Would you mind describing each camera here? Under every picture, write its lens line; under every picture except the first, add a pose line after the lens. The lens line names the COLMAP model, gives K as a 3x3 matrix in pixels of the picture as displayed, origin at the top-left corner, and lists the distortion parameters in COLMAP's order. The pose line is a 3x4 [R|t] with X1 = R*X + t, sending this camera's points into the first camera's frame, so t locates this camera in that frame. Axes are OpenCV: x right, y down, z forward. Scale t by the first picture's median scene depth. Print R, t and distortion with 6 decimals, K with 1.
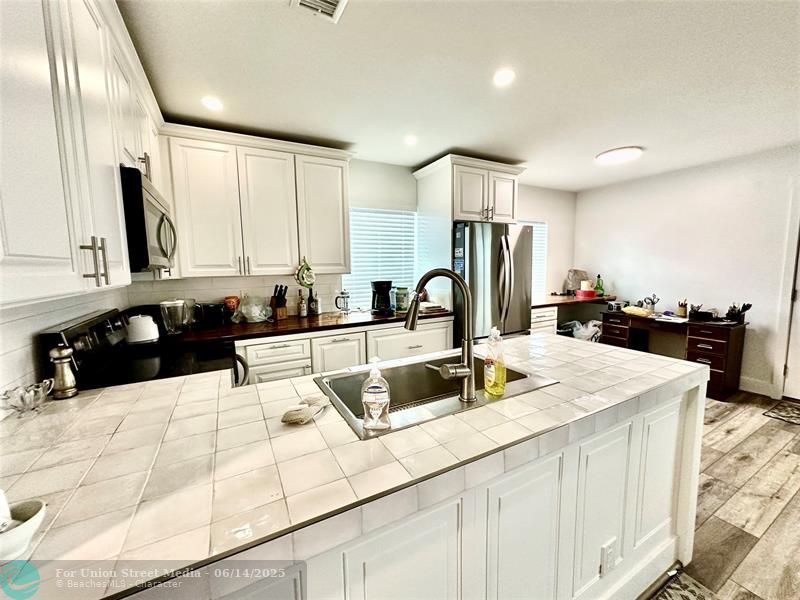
lens RADIAL K [[322.1, 0, 400.7], [0, 322.1, 298.5], [0, 0, 1]] dist [0.000944, 0.000374]
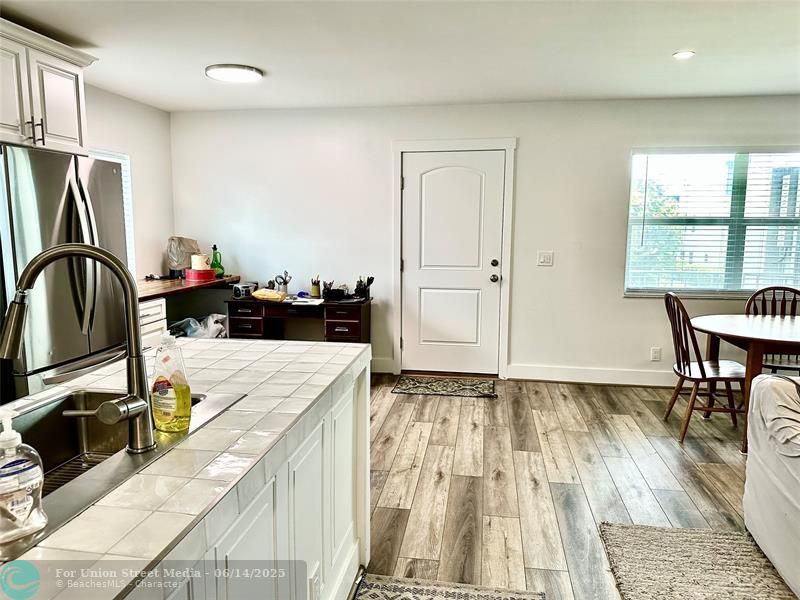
lens RADIAL K [[563.0, 0, 400.4], [0, 563.0, 299.7], [0, 0, 1]] dist [0.044183, -0.017224]
pose [[0.610412, -0.086465, 0.787350, -0.122517], [0.067611, 0.996084, 0.056971, -0.003703], [-0.789193, 0.018458, 0.613868, -0.034828]]
